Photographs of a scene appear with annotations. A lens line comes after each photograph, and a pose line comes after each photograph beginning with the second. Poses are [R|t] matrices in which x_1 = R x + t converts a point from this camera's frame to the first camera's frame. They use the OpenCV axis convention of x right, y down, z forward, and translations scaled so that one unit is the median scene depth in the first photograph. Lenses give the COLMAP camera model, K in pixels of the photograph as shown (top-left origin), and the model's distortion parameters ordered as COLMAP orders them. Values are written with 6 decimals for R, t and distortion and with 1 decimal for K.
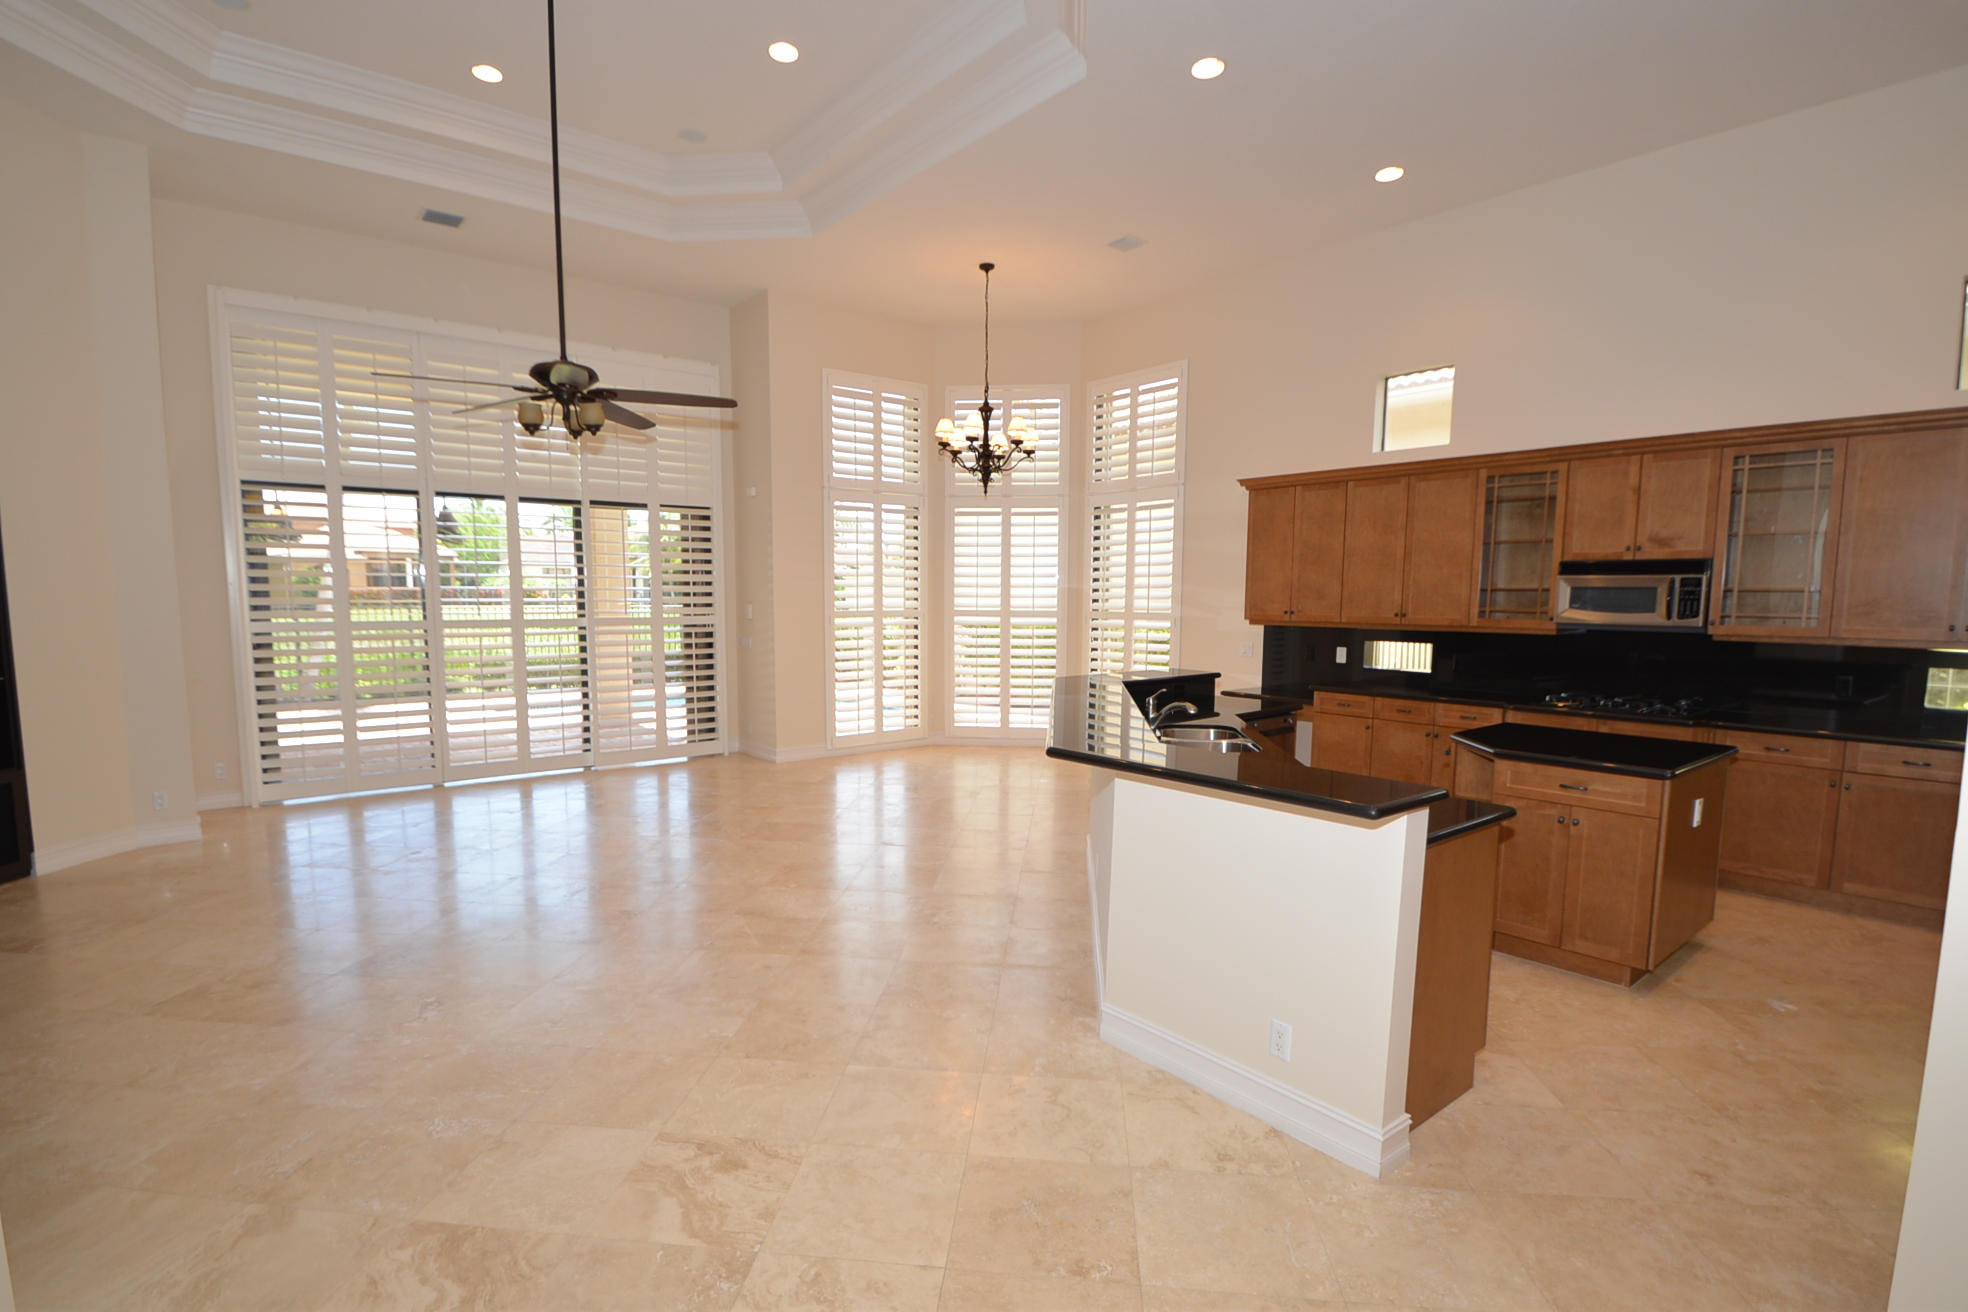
lens RADIAL K [[924.9, 0, 967.2], [0, 924.9, 671.0], [0, 0, 1]] dist [0.008063, -0.014477]
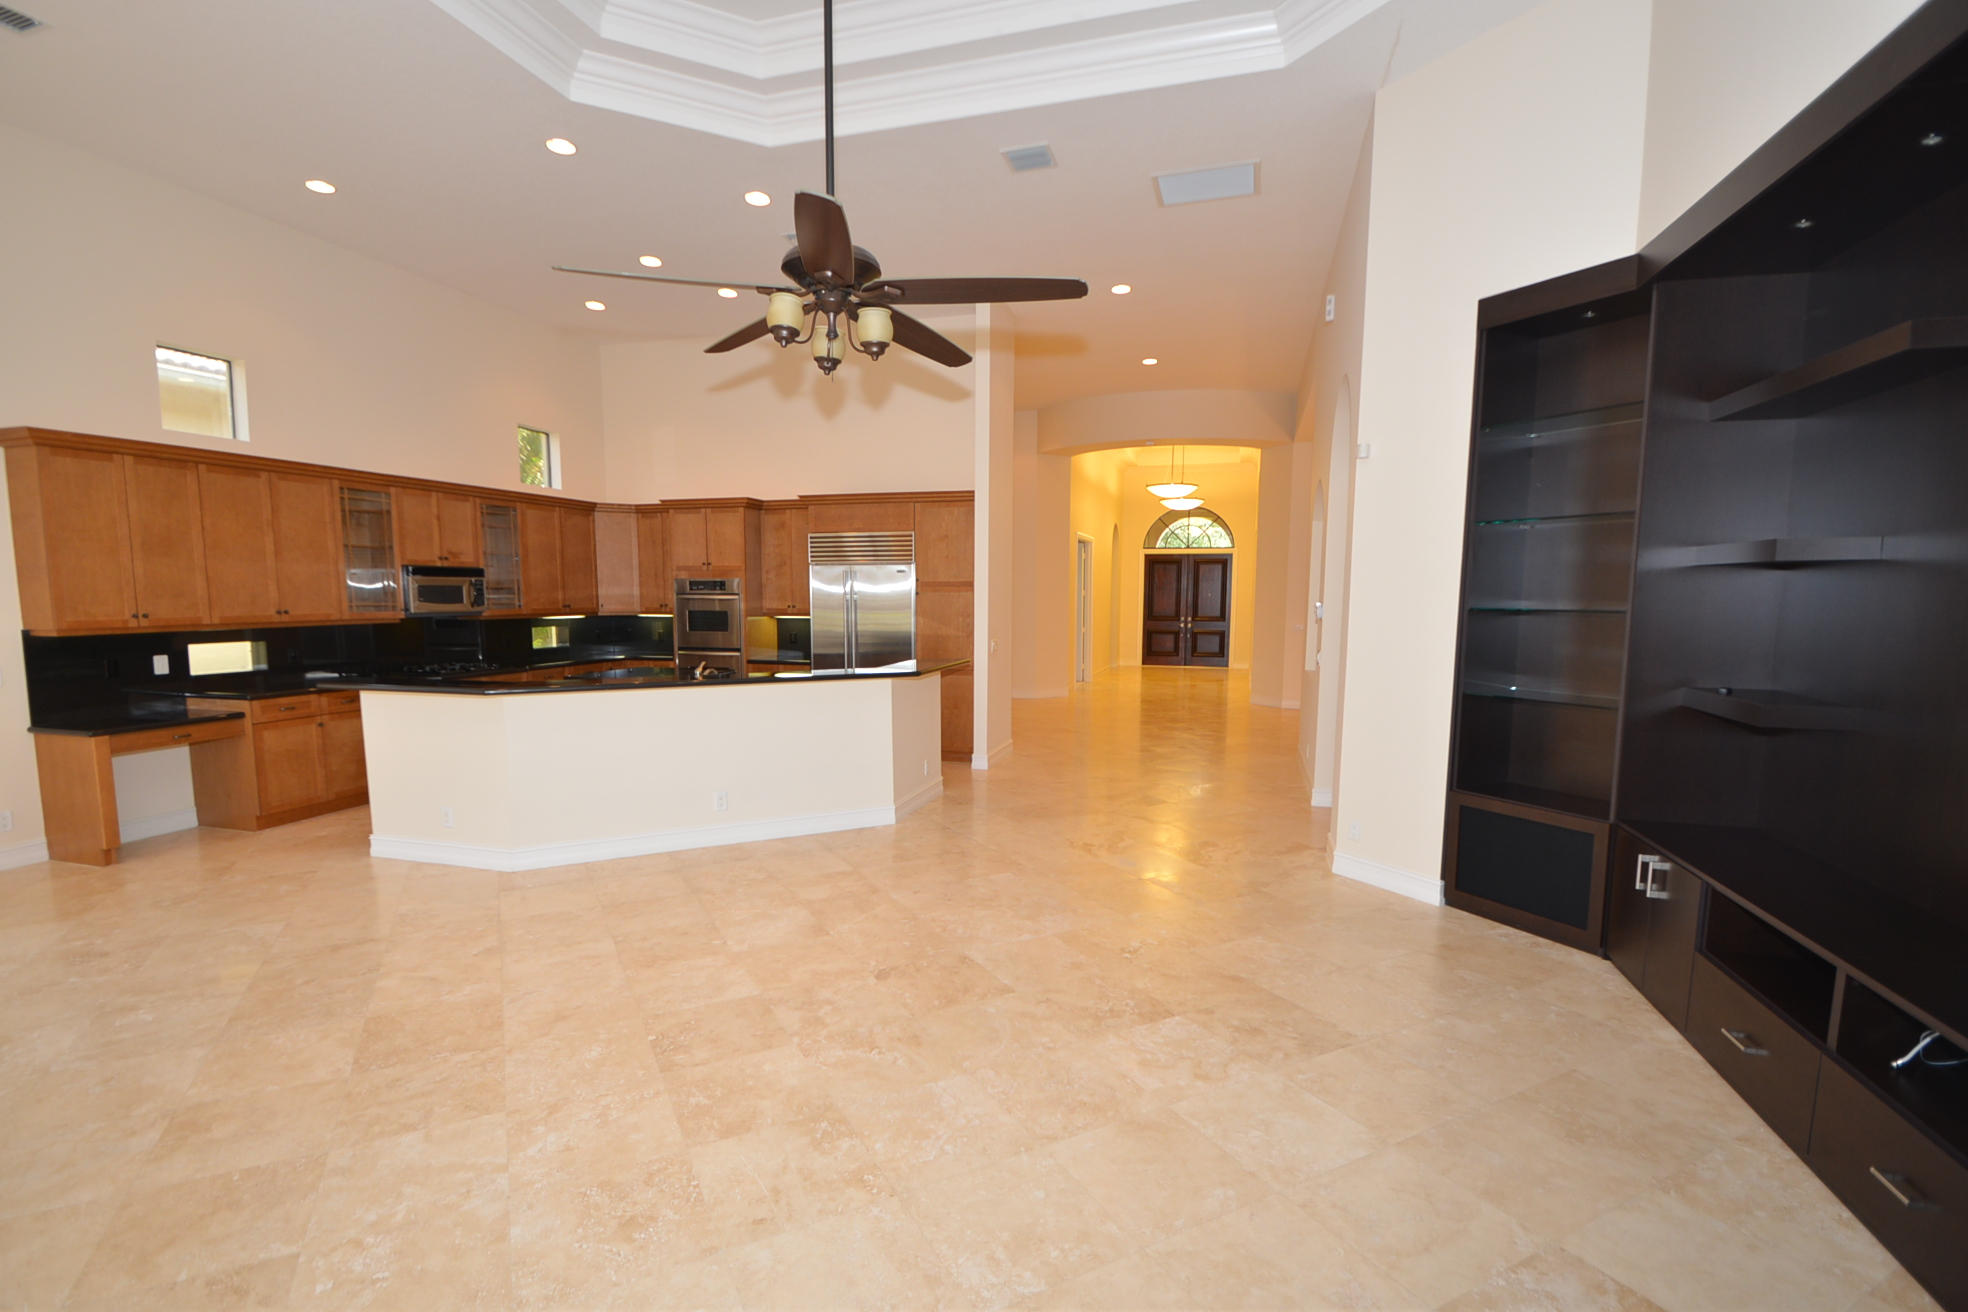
lens RADIAL K [[924.9, 0, 946.1], [0, 924.9, 694.7], [0, 0, 1]] dist [0.008063, -0.014477]
pose [[-0.548382, -0.097316, 0.830546, -0.690463], [0.068731, 0.984599, 0.160748, -0.077672], [-0.833398, 0.145236, -0.533248, 0.878281]]
